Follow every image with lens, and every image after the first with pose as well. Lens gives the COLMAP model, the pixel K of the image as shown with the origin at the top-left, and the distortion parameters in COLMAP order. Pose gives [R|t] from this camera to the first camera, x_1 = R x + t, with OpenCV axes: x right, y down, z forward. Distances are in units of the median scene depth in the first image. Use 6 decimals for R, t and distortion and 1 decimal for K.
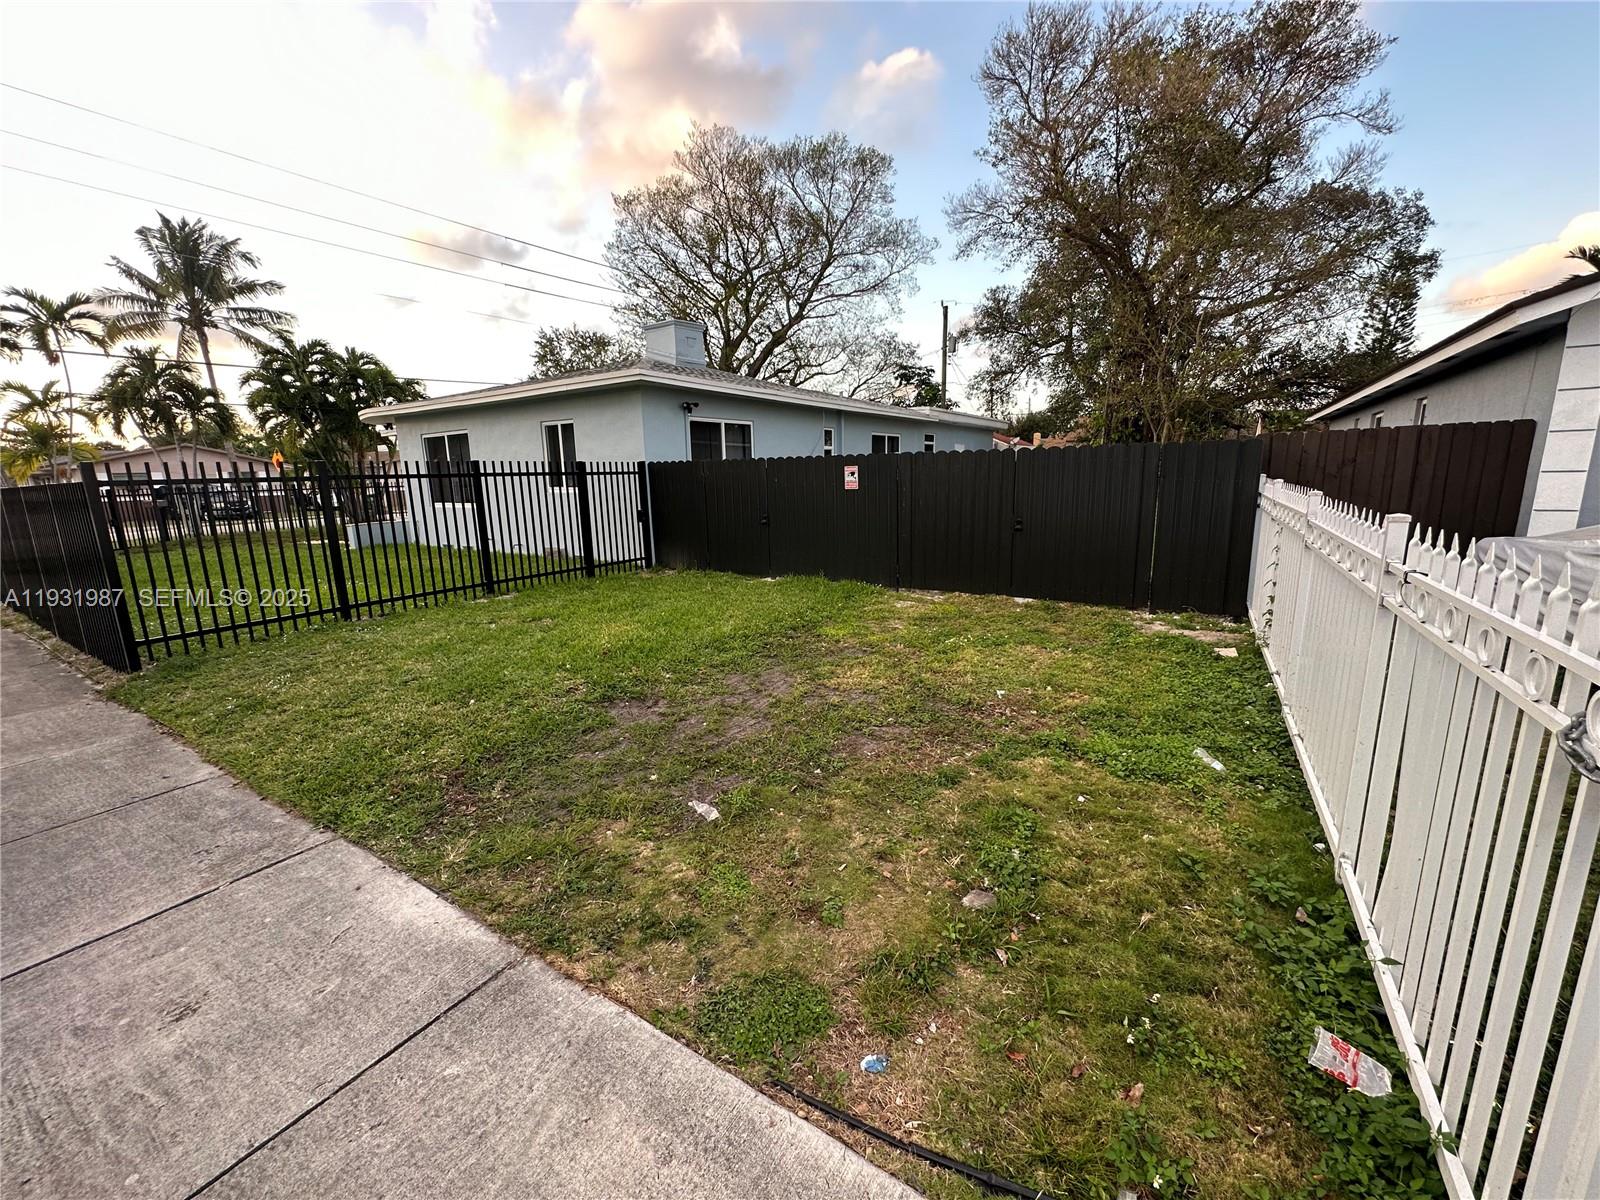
lens RADIAL K [[635.3, 0, 794.2], [0, 635.3, 598.8], [0, 0, 1]] dist [0.000433, 0.000092]
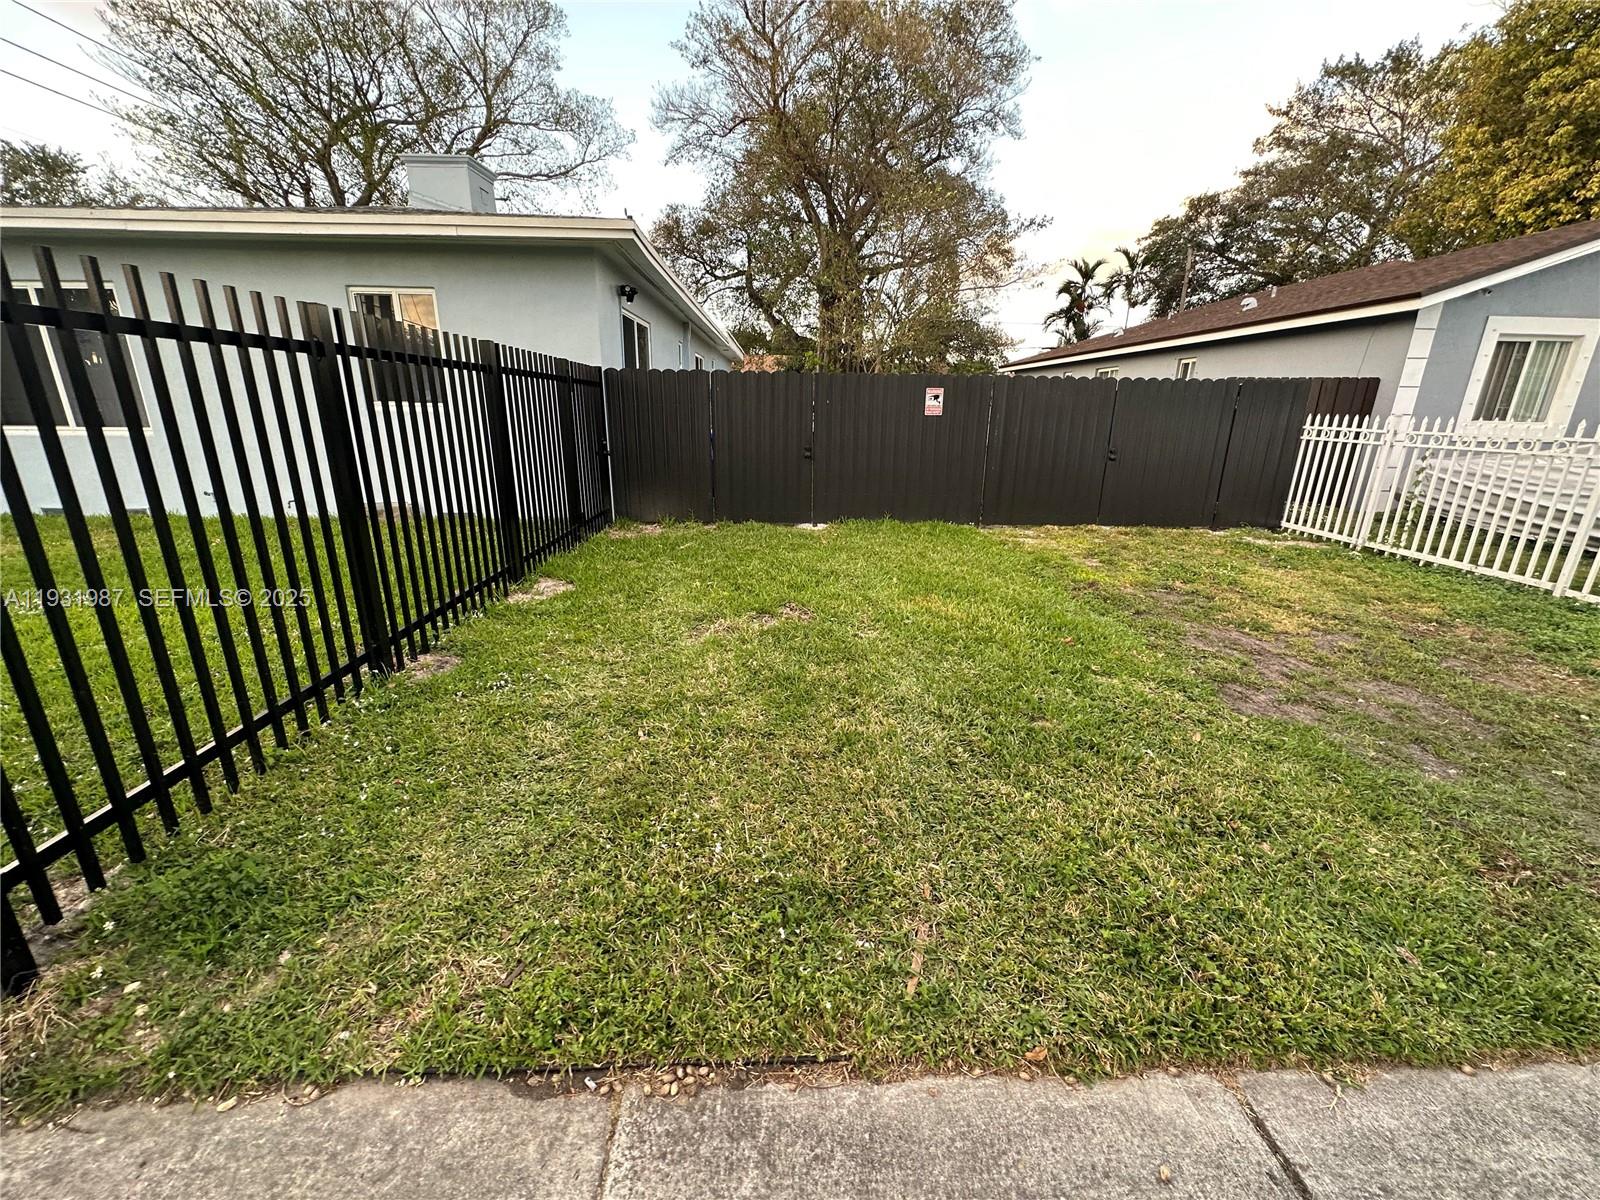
lens RADIAL K [[652.3, 0, 801.7], [0, 652.3, 588.9], [0, 0, 1]] dist [-0.001204, -0.000233]
pose [[0.816090, -0.124037, 0.564457, -0.166926], [0.082348, 0.991688, 0.098861, -0.011814], [-0.572027, -0.034198, 0.819521, 0.105324]]
